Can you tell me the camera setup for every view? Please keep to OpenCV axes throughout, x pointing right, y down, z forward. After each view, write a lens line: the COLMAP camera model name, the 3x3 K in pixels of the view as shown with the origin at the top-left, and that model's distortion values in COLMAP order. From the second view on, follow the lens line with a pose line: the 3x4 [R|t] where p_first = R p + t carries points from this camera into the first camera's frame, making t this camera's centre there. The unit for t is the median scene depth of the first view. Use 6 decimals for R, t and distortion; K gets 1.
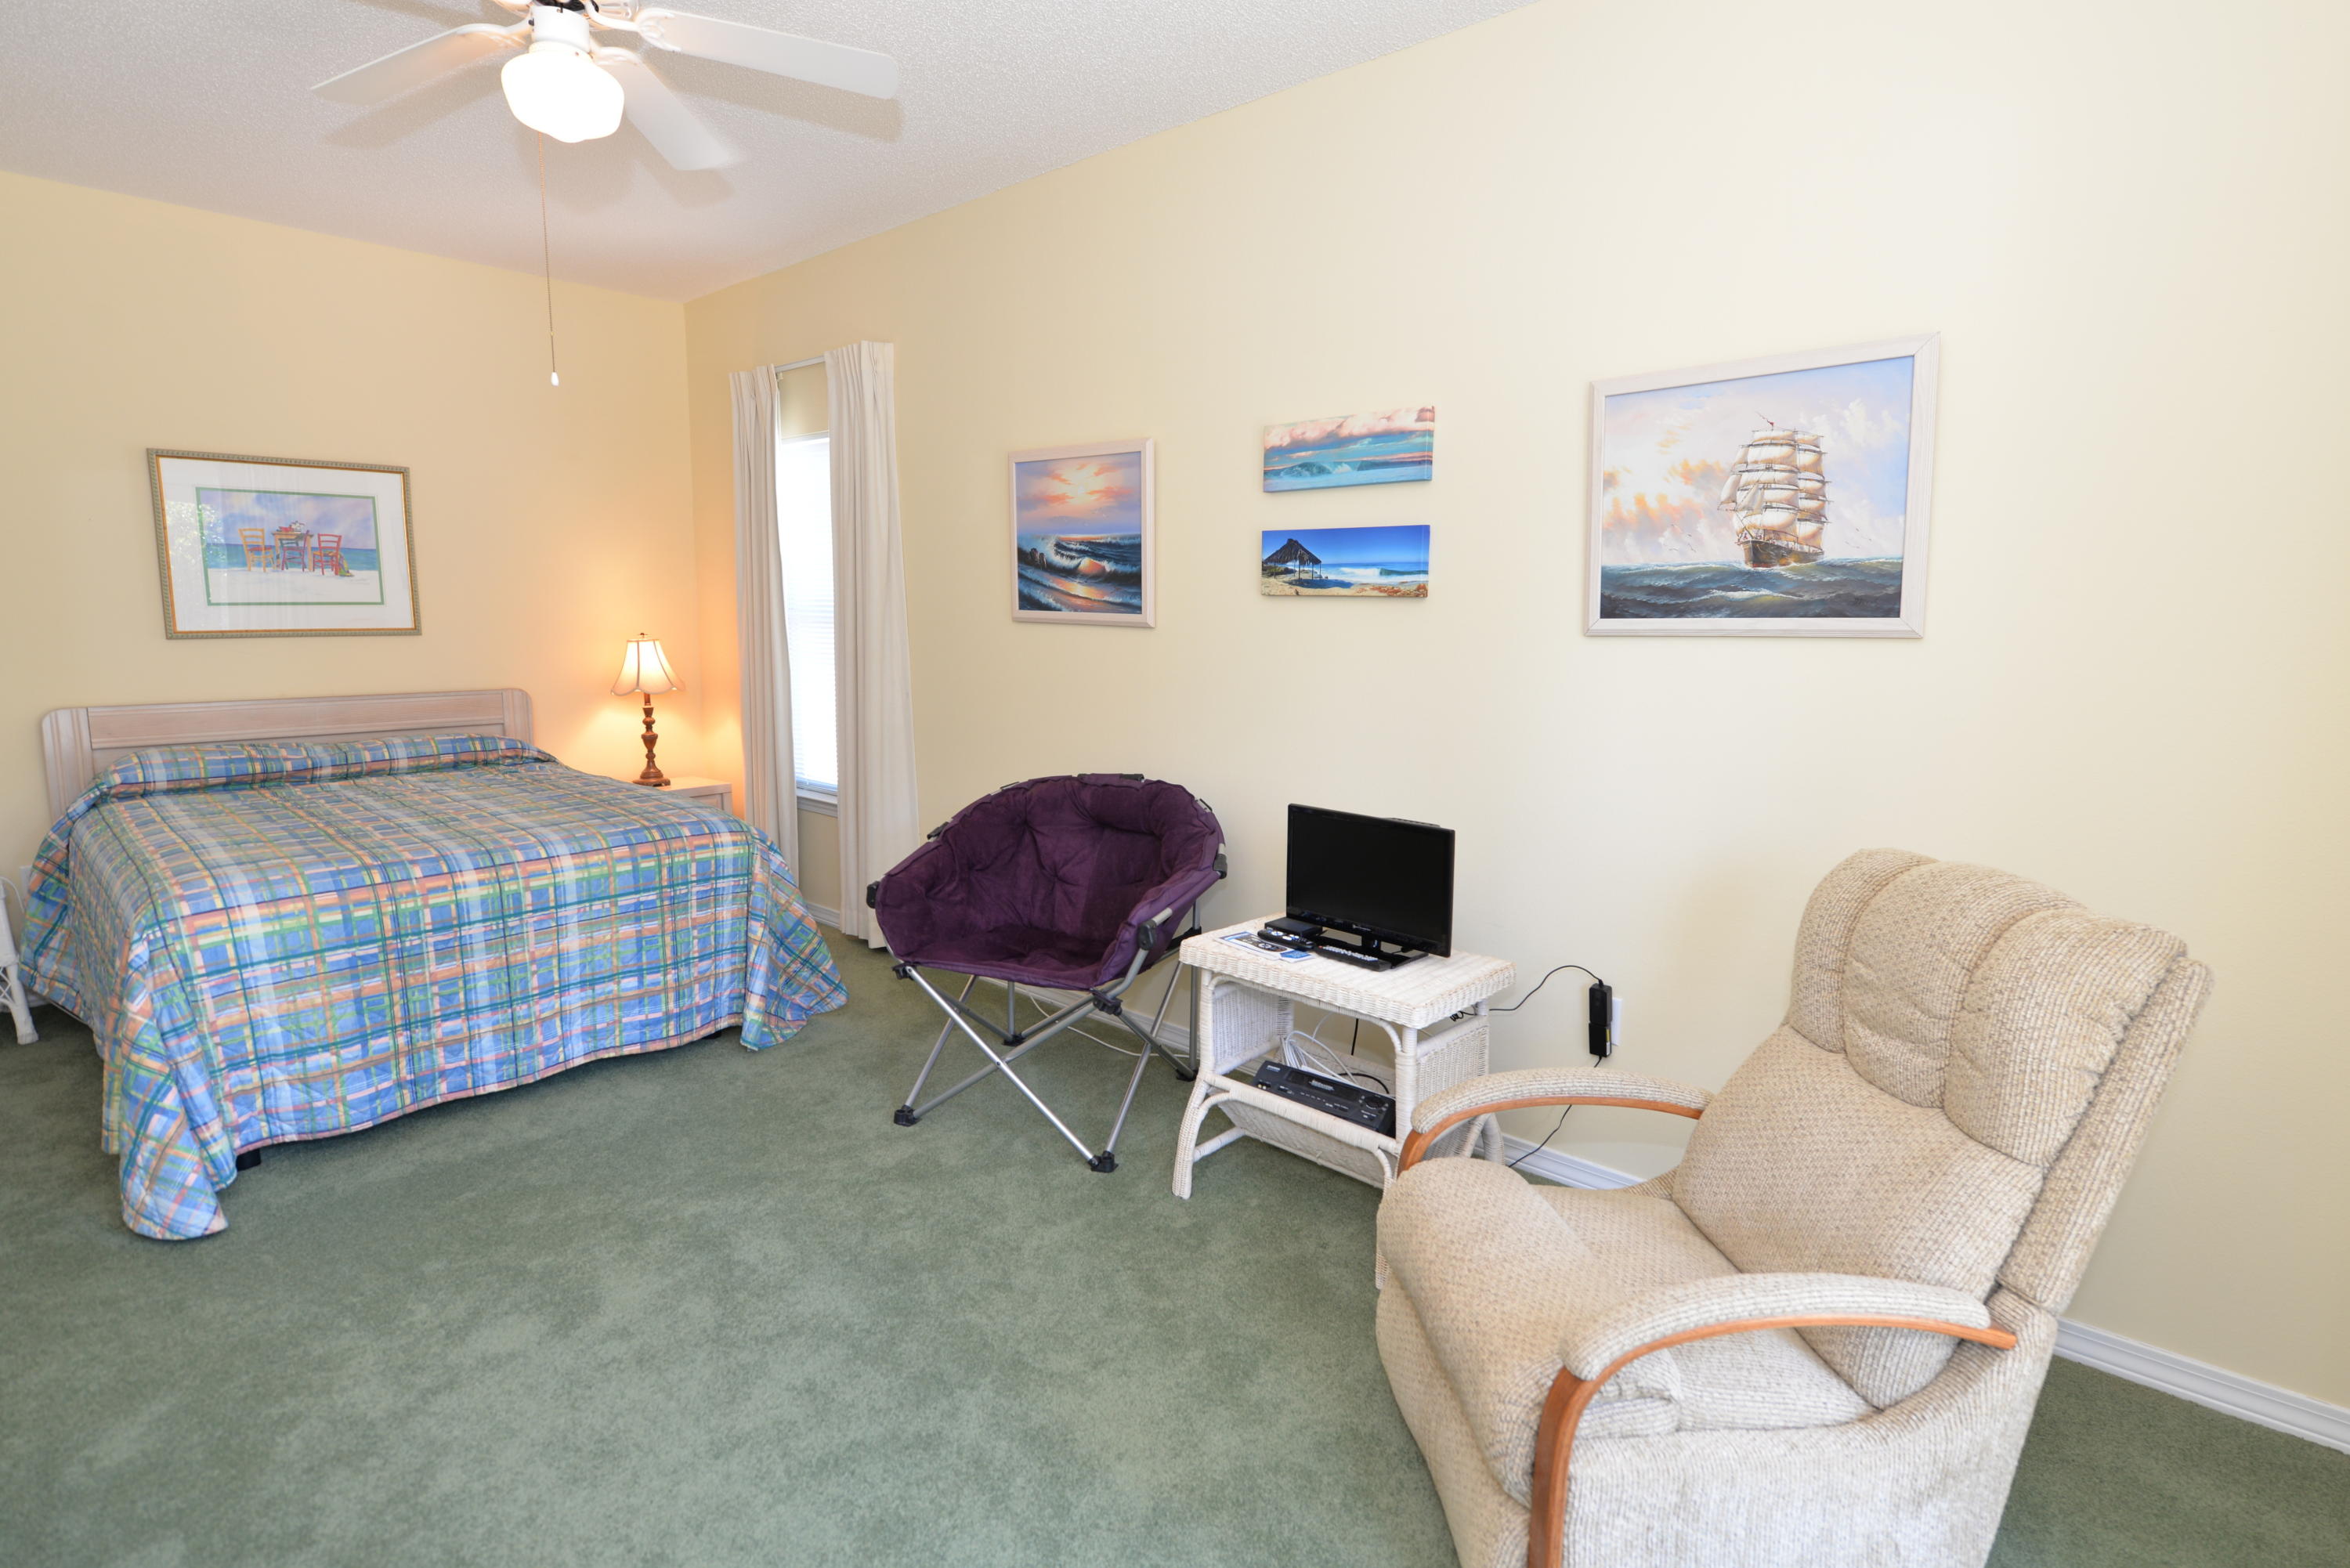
lens RADIAL K [[1166.2, 0, 1171.4], [0, 1166.2, 774.3], [0, 0, 1]] dist [-0.005439, -0.000580]
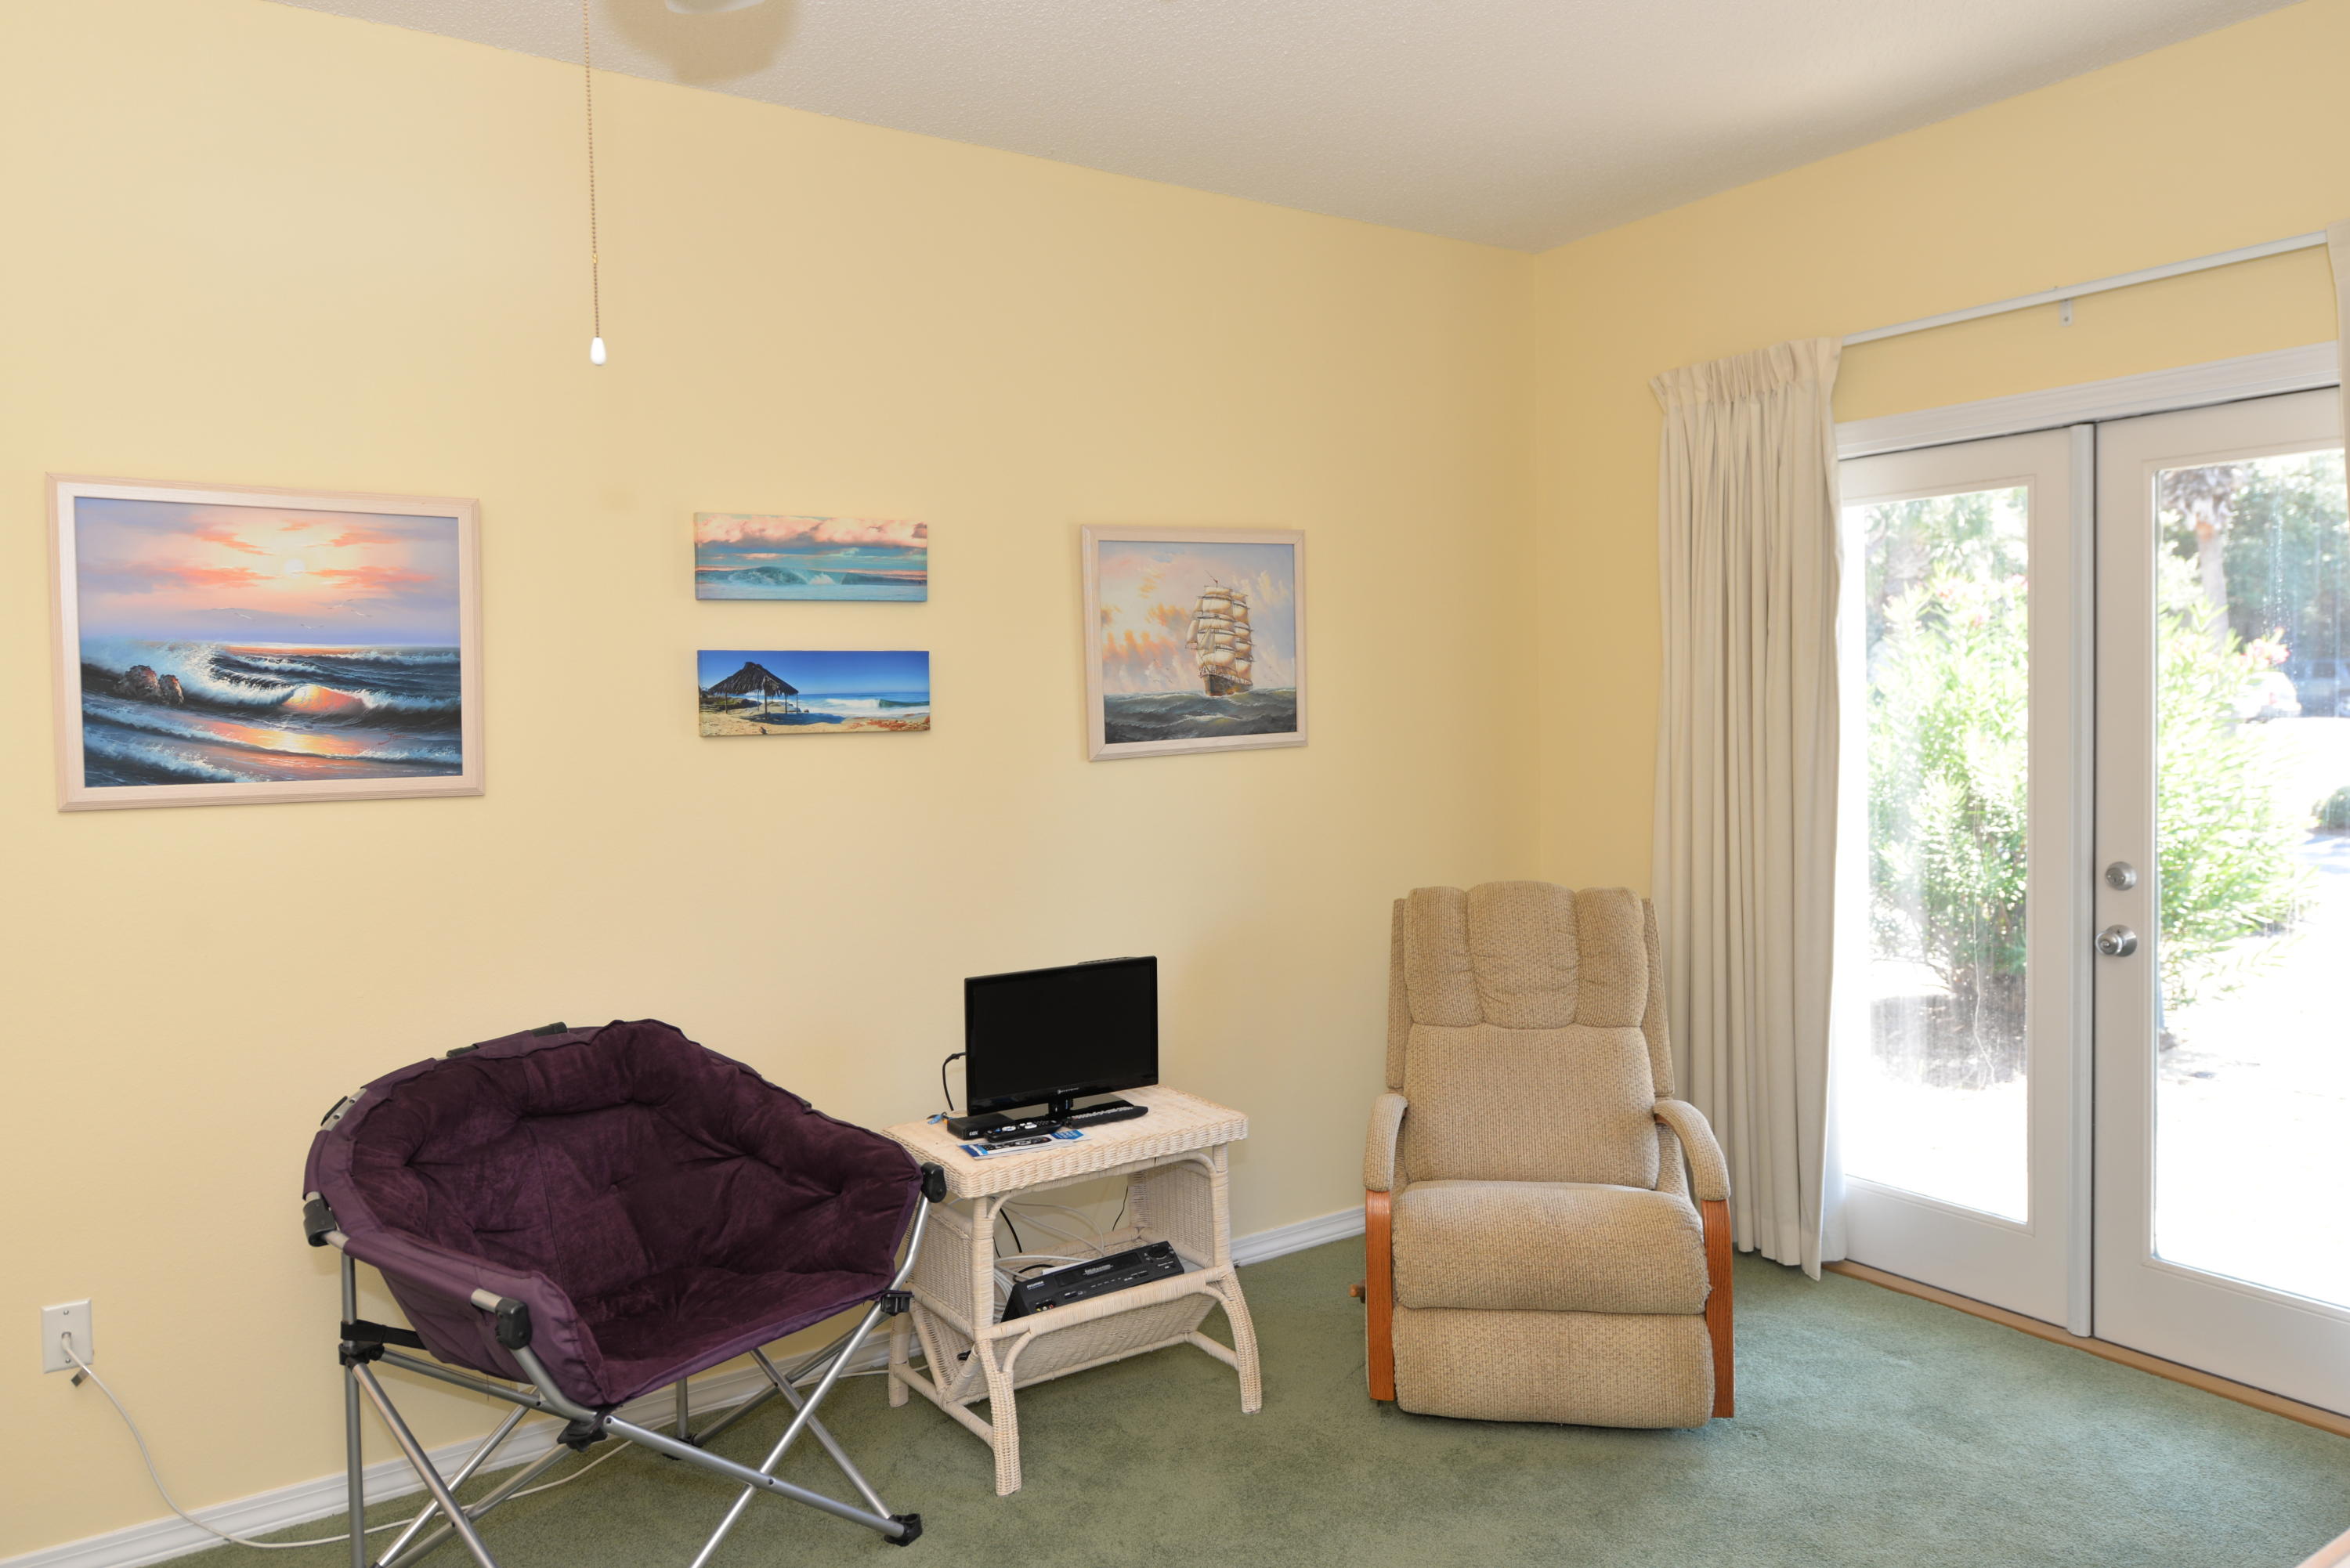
lens RADIAL K [[1598.7, 0, 1175.0], [0, 1598.7, 784.0], [0, 0, 1]] dist [0.001939, 0.000173]
pose [[0.231356, -0.071760, 0.970219, -0.933664], [0.161995, 0.986195, 0.034312, -0.123577], [-0.959287, 0.149233, 0.239787, 0.533725]]
